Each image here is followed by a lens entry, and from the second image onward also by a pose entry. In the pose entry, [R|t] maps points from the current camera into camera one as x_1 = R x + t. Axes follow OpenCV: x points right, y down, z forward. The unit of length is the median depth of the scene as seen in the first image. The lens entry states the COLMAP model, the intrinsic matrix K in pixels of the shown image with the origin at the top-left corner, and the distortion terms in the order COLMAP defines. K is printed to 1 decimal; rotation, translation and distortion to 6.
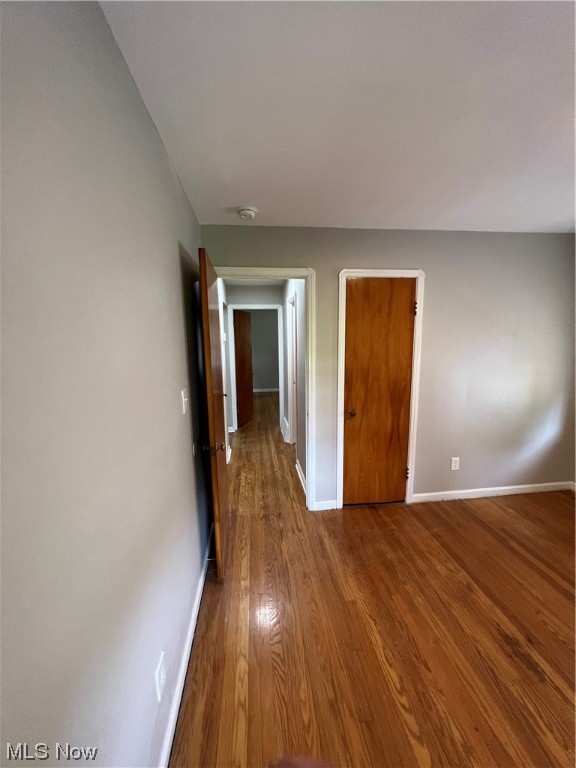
lens RADIAL K [[307.4, 0, 288.5], [0, 307.4, 386.4], [0, 0, 1]] dist [0.000587, 0.000134]
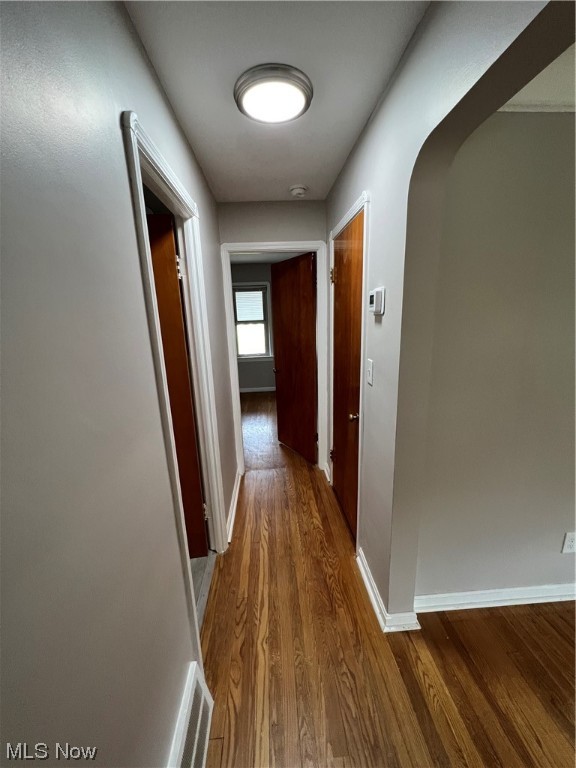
lens RADIAL K [[307.4, 0, 288.5], [0, 307.4, 386.4], [0, 0, 1]] dist [0.000587, 0.000134]
pose [[-0.997687, 0.033097, 0.059376, -0.189275], [0.053338, 0.922650, 0.381932, -0.323094], [-0.042142, 0.384216, -0.922281, 2.104747]]
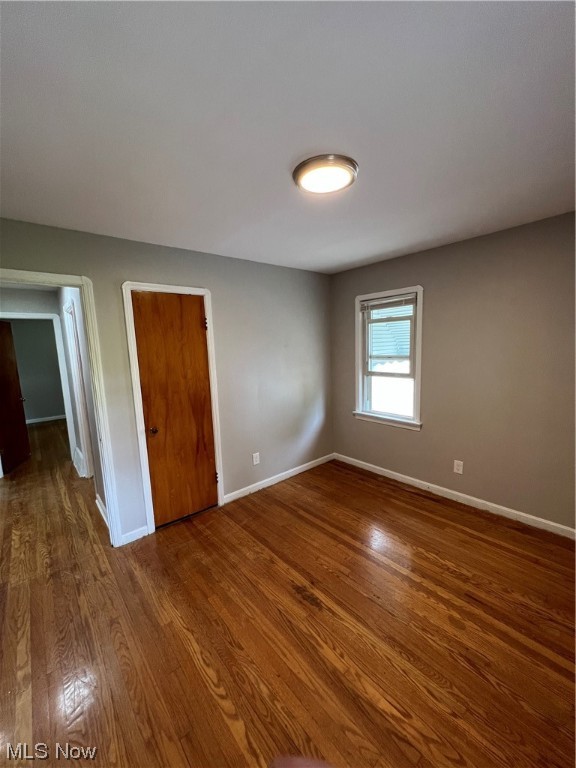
lens RADIAL K [[307.4, 0, 288.5], [0, 307.4, 386.4], [0, 0, 1]] dist [0.000587, 0.000134]
pose [[0.831253, -0.090723, 0.548442, 0.042765], [0.110462, 0.993876, -0.003016, 0.000516], [-0.544809, 0.063089, 0.836183, -0.046847]]
